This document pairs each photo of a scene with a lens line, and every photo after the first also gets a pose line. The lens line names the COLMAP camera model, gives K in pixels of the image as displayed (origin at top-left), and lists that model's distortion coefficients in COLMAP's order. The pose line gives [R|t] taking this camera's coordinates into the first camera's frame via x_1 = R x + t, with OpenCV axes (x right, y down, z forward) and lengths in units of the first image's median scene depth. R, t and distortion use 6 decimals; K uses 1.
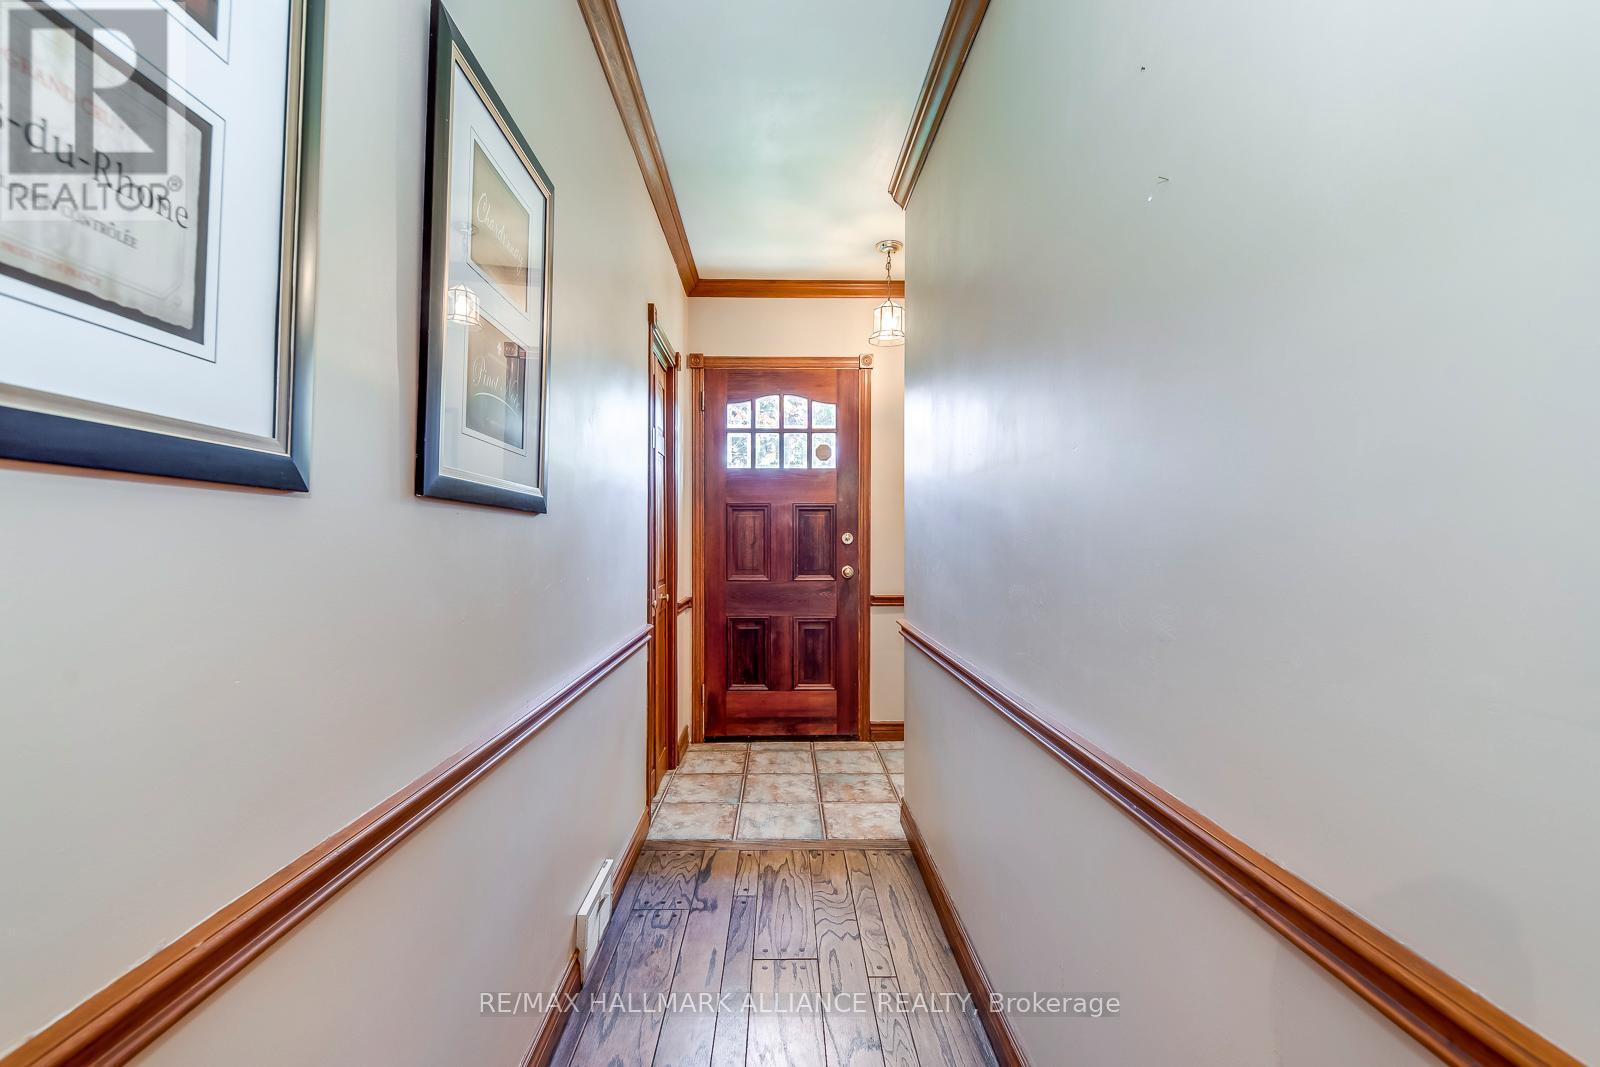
lens RADIAL K [[591.5, 0, 786.1], [0, 591.5, 536.1], [0, 0, 1]] dist [-0.000389, -0.000212]
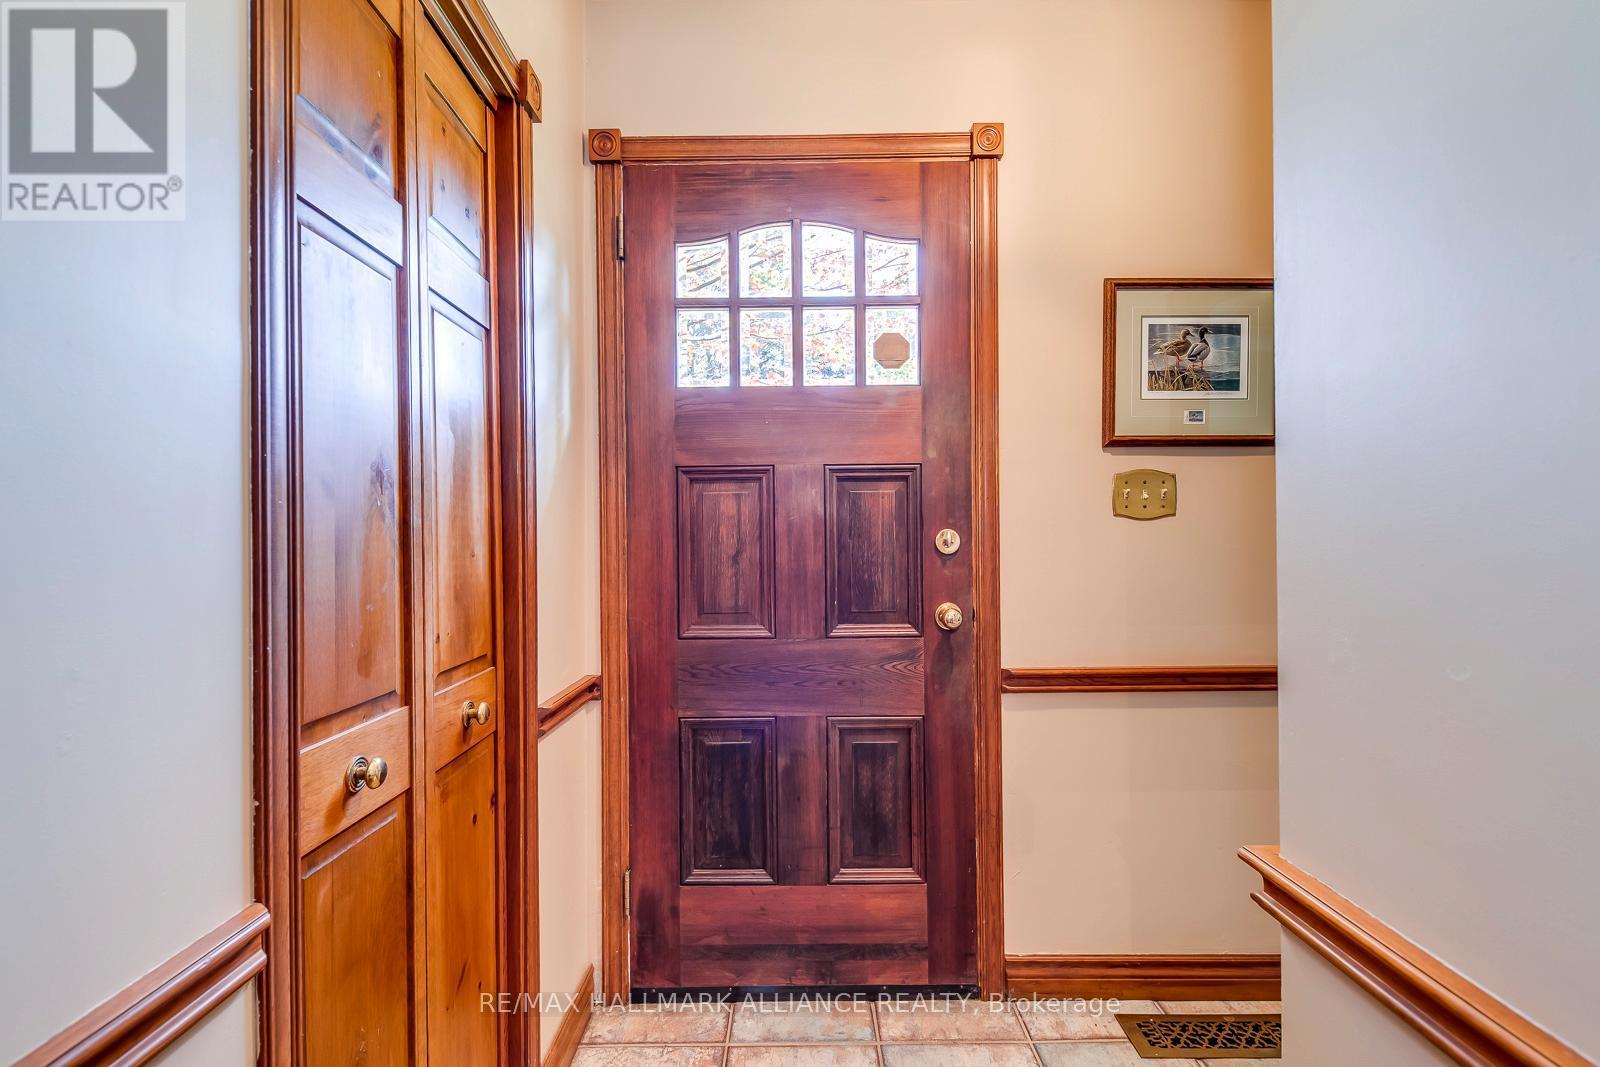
lens RADIAL K [[591.5, 0, 786.1], [0, 591.5, 536.1], [0, 0, 1]] dist [-0.000389, -0.000212]
pose [[0.999549, -0.009645, -0.028428, -0.005208], [0.009574, 0.999951, -0.002657, 0.000234], [0.028453, 0.002383, 0.999592, 0.552811]]
